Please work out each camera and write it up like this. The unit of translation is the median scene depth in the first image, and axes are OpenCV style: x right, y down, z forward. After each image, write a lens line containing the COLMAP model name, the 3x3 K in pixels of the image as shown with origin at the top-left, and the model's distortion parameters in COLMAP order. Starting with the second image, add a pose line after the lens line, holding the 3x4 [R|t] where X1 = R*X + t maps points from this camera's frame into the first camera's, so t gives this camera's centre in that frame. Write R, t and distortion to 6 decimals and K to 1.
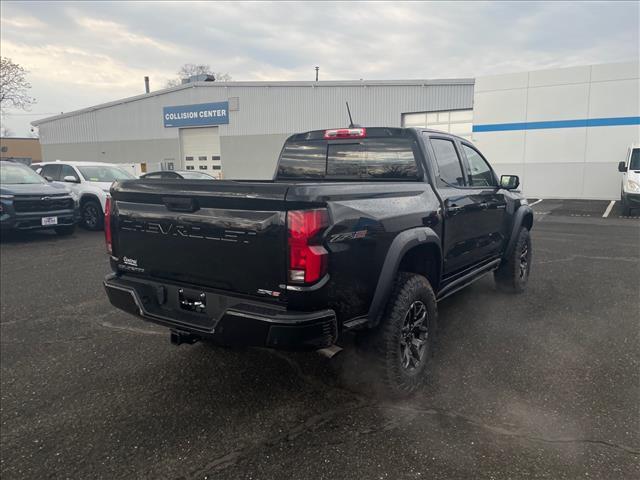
lens RADIAL K [[488.8, 0, 323.9], [0, 488.8, 242.0], [0, 0, 1]] dist [0.094567, -0.111609]
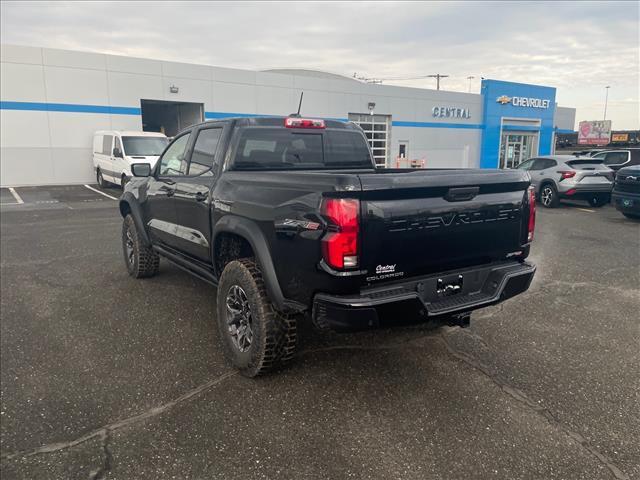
lens RADIAL K [[488.8, 0, 323.9], [0, 488.8, 242.0], [0, 0, 1]] dist [0.094567, -0.111609]
pose [[0.386626, -0.166371, 0.907106, -1.032155], [0.138157, 0.982942, 0.121395, -0.108031], [-0.911829, 0.078389, 0.403017, 0.641910]]
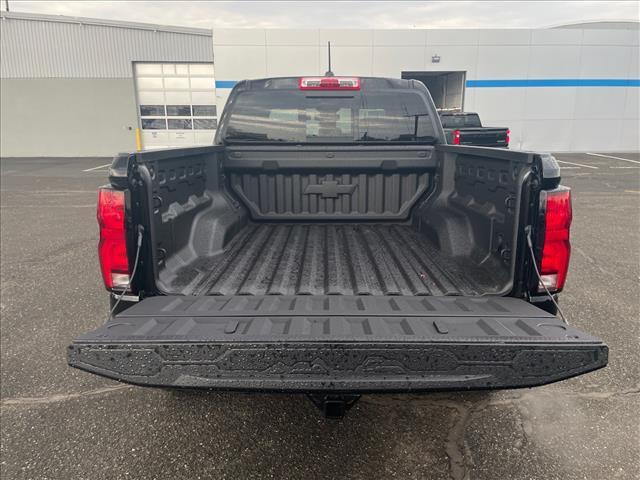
lens RADIAL K [[488.8, 0, 323.9], [0, 488.8, 242.0], [0, 0, 1]] dist [0.094567, -0.111609]
pose [[0.832070, -0.128399, 0.539604, -0.476445], [0.082991, 0.990706, 0.107766, -0.062286], [-0.548427, -0.044887, 0.834993, 0.378626]]
